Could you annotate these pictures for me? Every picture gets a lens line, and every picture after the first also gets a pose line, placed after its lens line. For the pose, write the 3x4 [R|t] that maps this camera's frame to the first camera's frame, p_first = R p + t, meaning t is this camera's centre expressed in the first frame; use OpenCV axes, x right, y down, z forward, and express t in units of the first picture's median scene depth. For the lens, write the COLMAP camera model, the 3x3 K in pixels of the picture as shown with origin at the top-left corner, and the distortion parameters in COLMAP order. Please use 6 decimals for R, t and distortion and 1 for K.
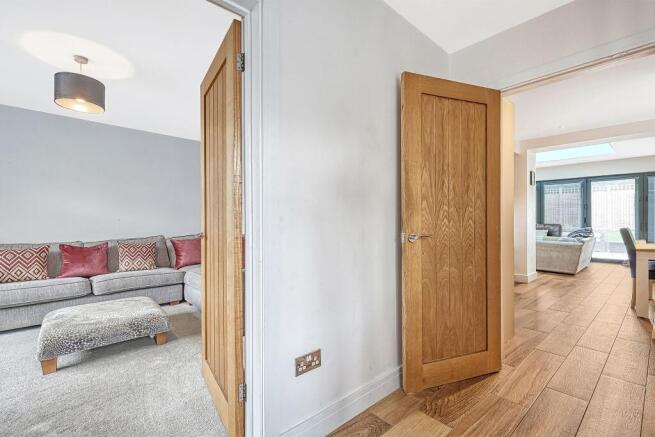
lens RADIAL K [[286.0, 0, 327.5], [0, 286.0, 218.5], [0, 0, 1]] dist [-0.001826, -0.000319]
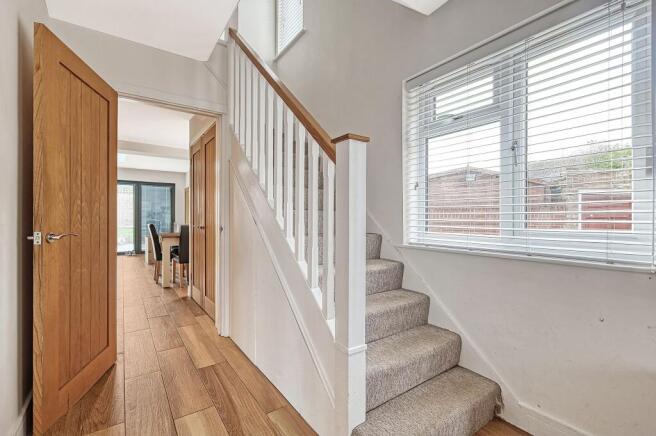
lens RADIAL K [[290.8, 0, 317.5], [0, 290.8, 216.8], [0, 0, 1]] dist [0.001766, 0.000119]
pose [[0.131707, 0.005831, 0.991271, -0.388488], [-0.003052, 0.999980, -0.005477, 0.011317], [-0.991284, -0.002304, 0.131723, 0.147022]]
